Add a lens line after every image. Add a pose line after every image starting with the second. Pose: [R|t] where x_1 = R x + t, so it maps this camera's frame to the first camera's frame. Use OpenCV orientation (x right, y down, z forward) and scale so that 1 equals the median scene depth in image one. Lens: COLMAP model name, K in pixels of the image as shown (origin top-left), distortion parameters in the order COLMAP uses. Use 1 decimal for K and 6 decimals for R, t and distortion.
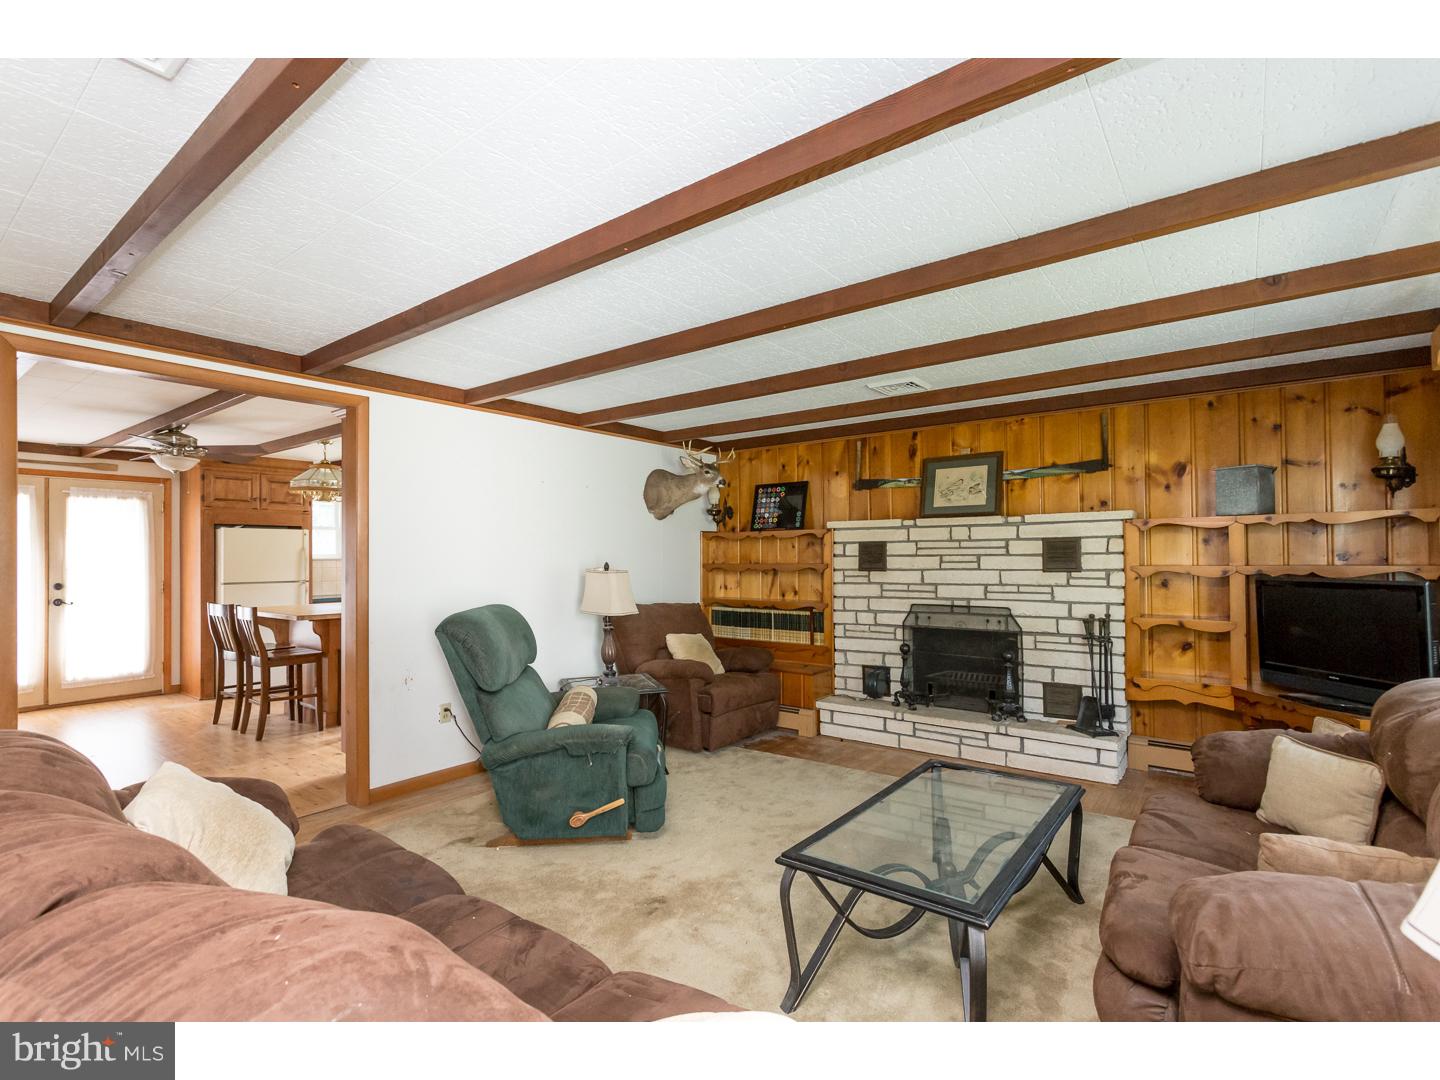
lens RADIAL K [[689.9, 0, 717.7], [0, 689.9, 544.5], [0, 0, 1]] dist [-0.001543, 0.001791]
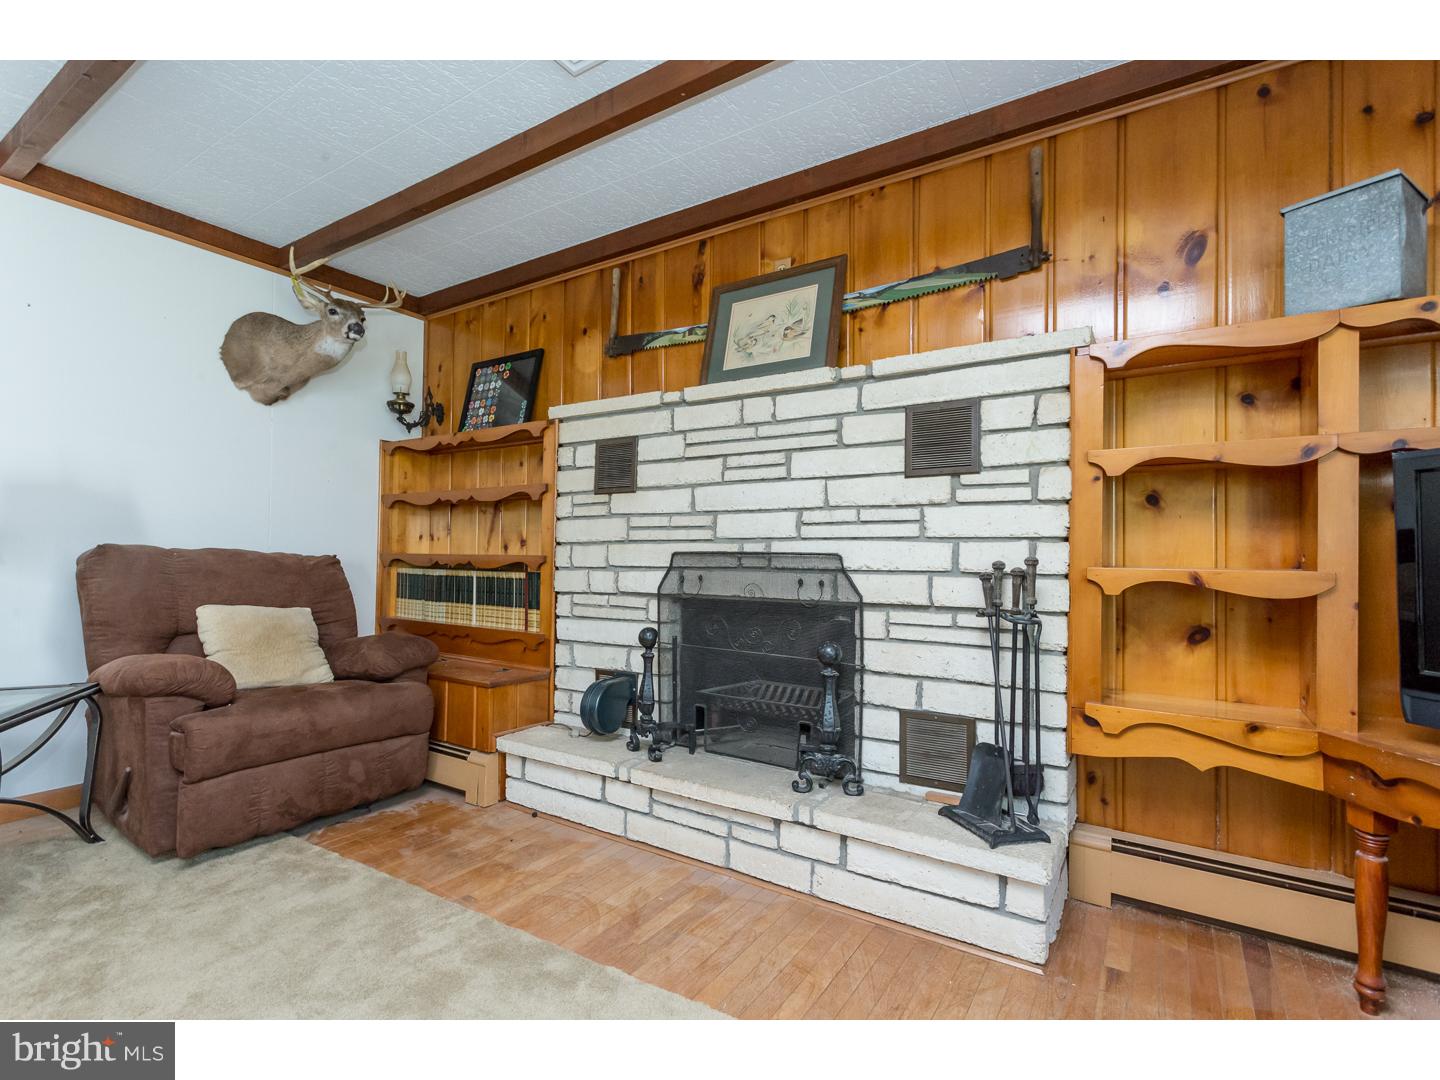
lens RADIAL K [[689.9, 0, 723.3], [0, 689.9, 545.2], [0, 0, 1]] dist [-0.001543, 0.001791]
pose [[0.997249, 0.020547, 0.071220, 0.299138], [-0.020623, 0.999787, 0.000323, 0.084951], [-0.071198, -0.001790, 0.997461, 0.509317]]
